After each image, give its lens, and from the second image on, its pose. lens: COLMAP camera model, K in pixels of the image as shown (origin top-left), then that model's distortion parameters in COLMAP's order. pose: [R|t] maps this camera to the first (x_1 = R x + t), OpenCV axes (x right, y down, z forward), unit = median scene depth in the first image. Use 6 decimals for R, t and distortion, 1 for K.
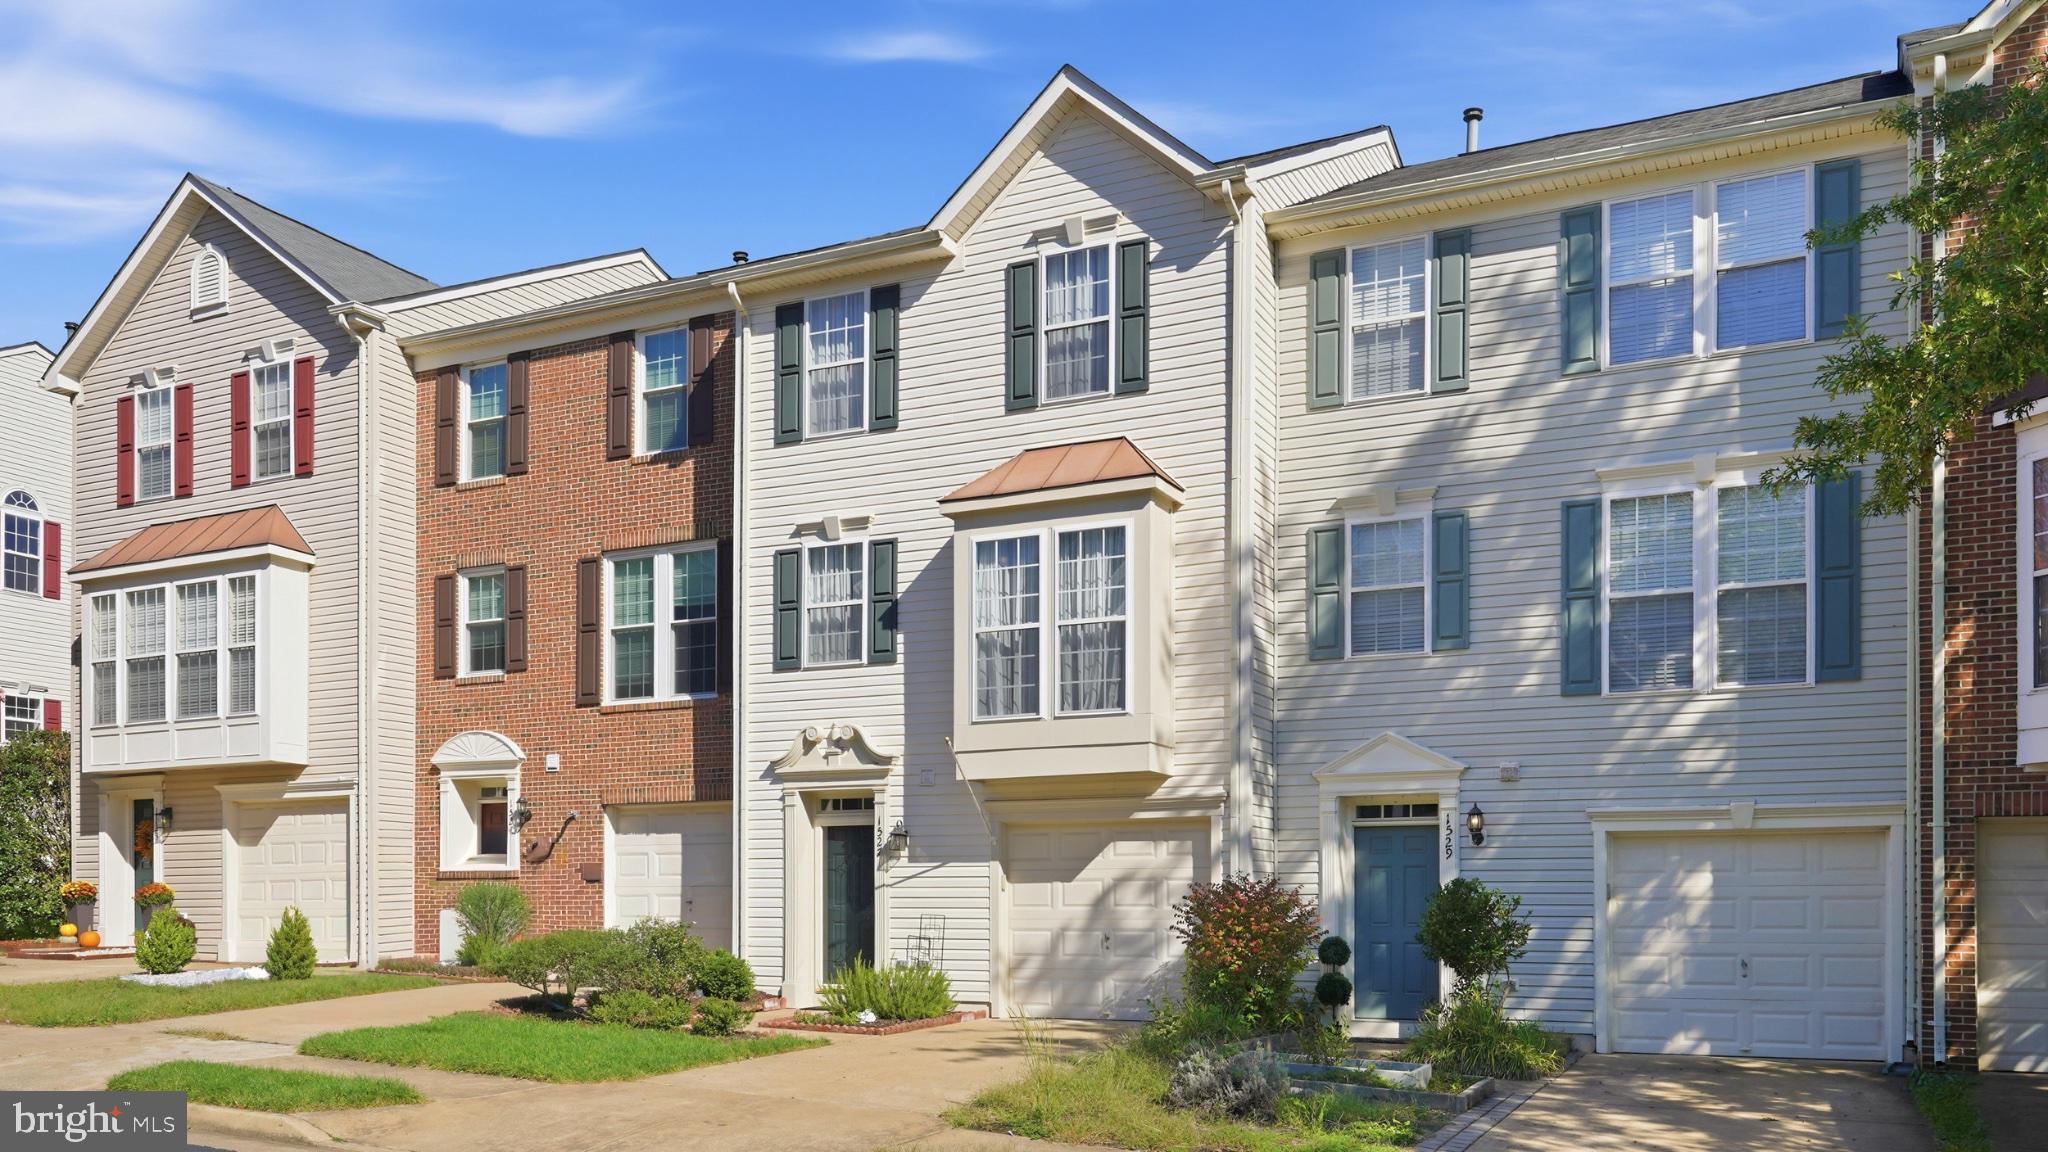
lens RADIAL K [[1636.6, 0, 1016.9], [0, 1636.6, 623.7], [0, 0, 1]] dist [-0.005326, 0.006605]
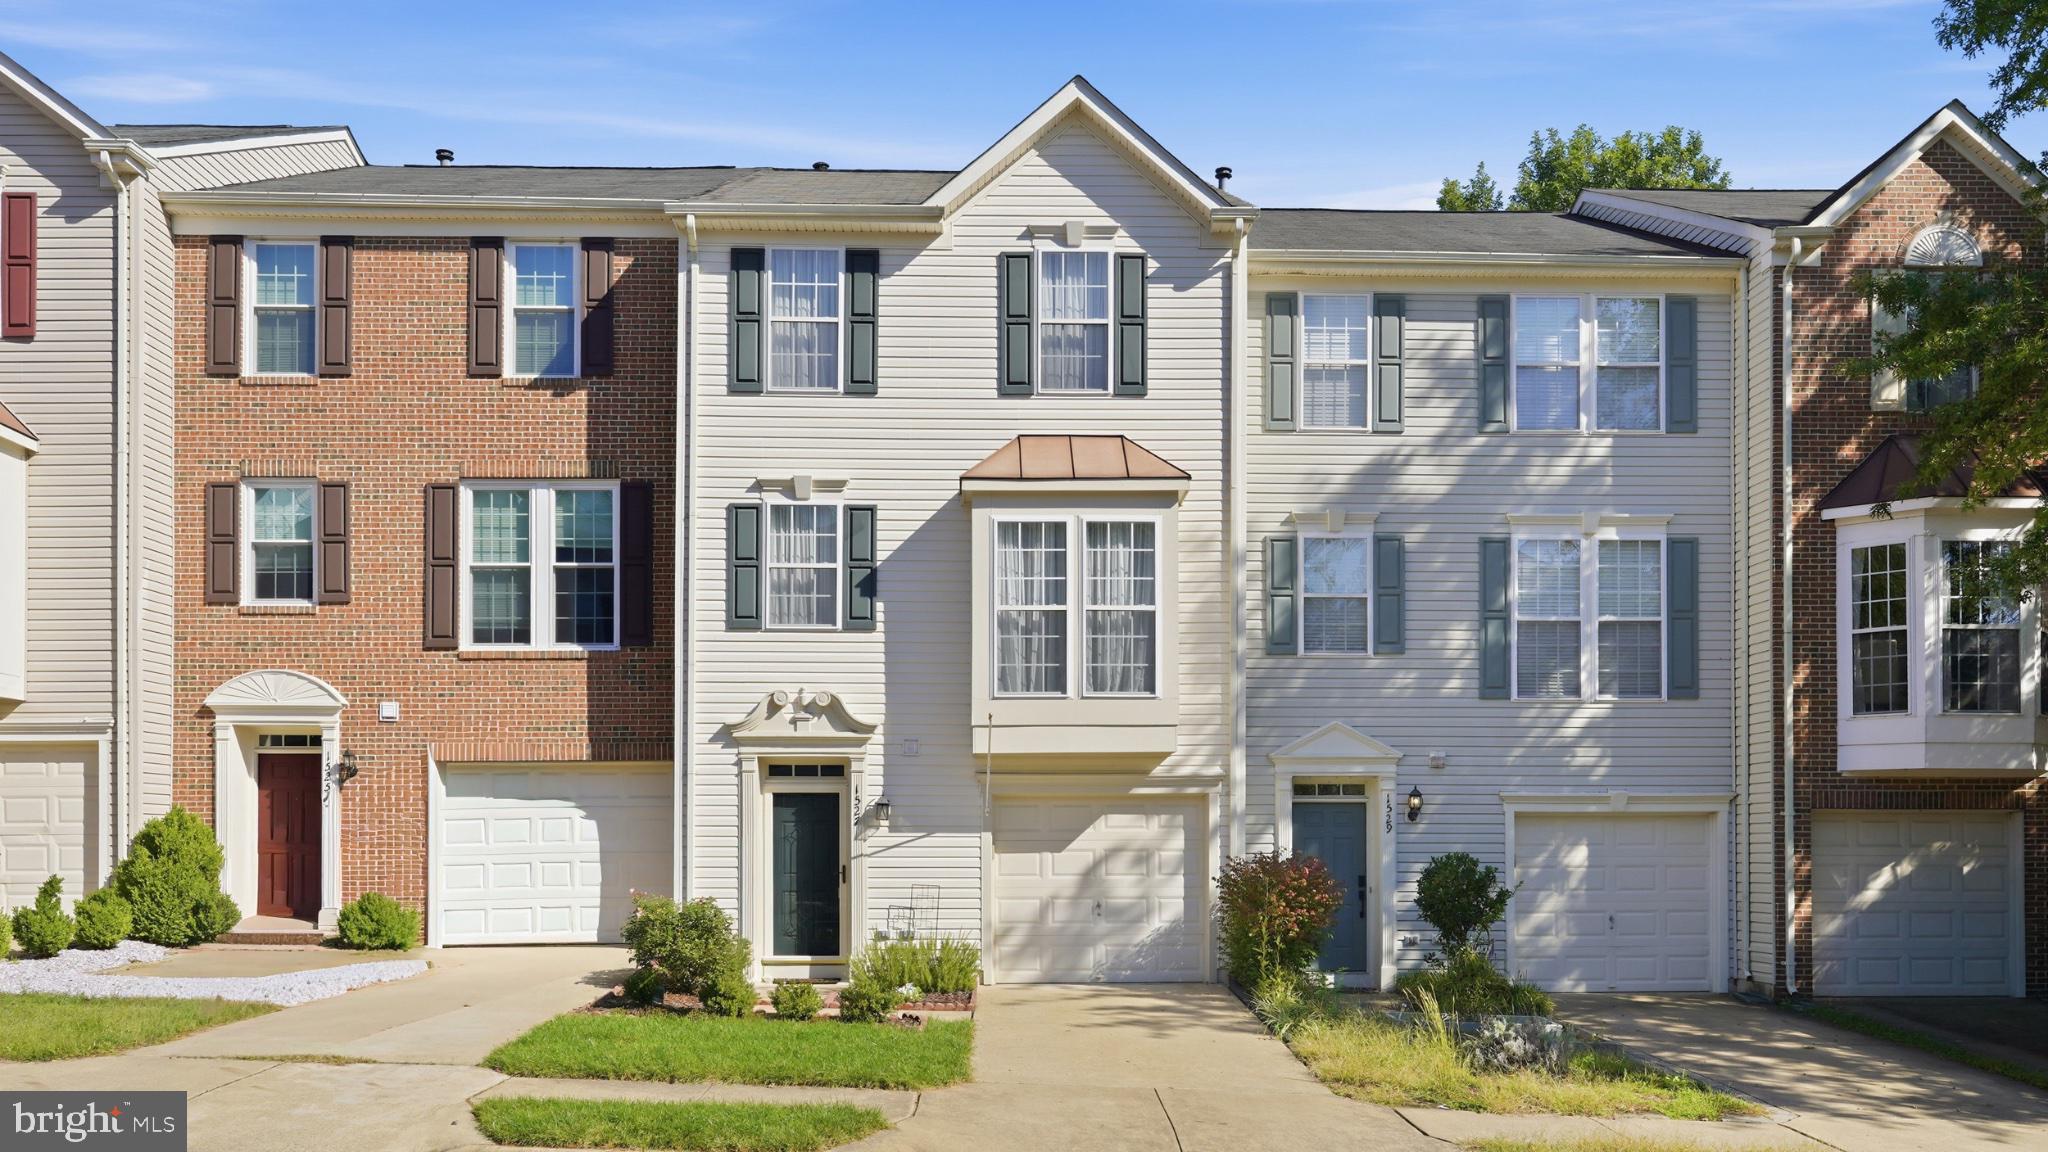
lens RADIAL K [[1554.1, 0, 1027.3], [0, 1554.1, 560.8], [0, 0, 1]] dist [-0.004328, 0.003225]
pose [[0.885542, 0.080407, 0.457549, -0.446382], [-0.078243, 0.996652, -0.023715, -0.003464], [-0.457924, -0.014799, 0.888868, 0.122208]]
